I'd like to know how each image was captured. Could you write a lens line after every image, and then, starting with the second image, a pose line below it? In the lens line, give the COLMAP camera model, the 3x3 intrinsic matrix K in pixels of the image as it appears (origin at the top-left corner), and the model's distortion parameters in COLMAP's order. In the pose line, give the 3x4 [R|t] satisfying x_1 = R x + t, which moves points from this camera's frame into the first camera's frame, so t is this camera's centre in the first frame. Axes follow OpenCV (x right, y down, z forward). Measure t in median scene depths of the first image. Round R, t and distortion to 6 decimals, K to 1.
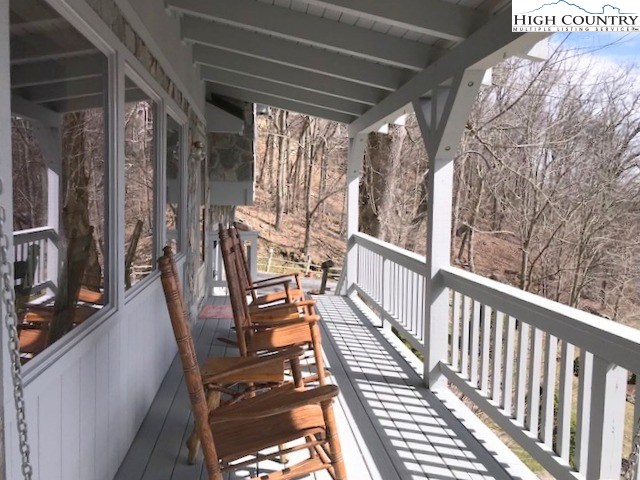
lens RADIAL K [[568.9, 0, 296.3], [0, 568.9, 235.7], [0, 0, 1]] dist [0.068607, -0.123211]
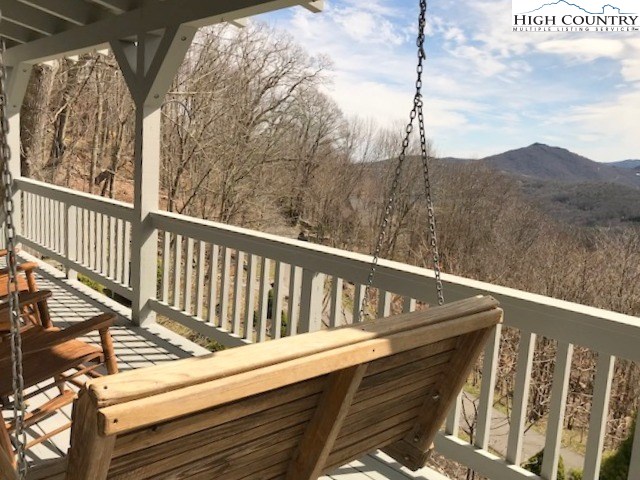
lens RADIAL K [[621.2, 0, 320.4], [0, 621.2, 247.9], [0, 0, 1]] dist [0.067474, -0.008537]
pose [[0.803769, -0.050666, 0.592781, -0.061117], [-0.008620, 0.995271, 0.096756, 0.003141], [-0.594880, -0.082879, 0.799531, -0.037783]]
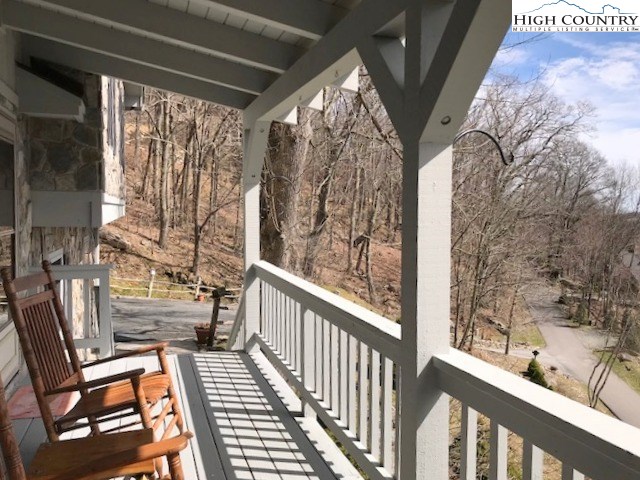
lens RADIAL K [[555.2, 0, 333.5], [0, 555.2, 227.8], [0, 0, 1]] dist [0.059066, -0.004148]
pose [[0.967671, -0.018949, 0.251501, 0.014152], [0.026848, 0.999247, -0.028013, -0.015438], [-0.250781, 0.033860, 0.967451, 0.180567]]
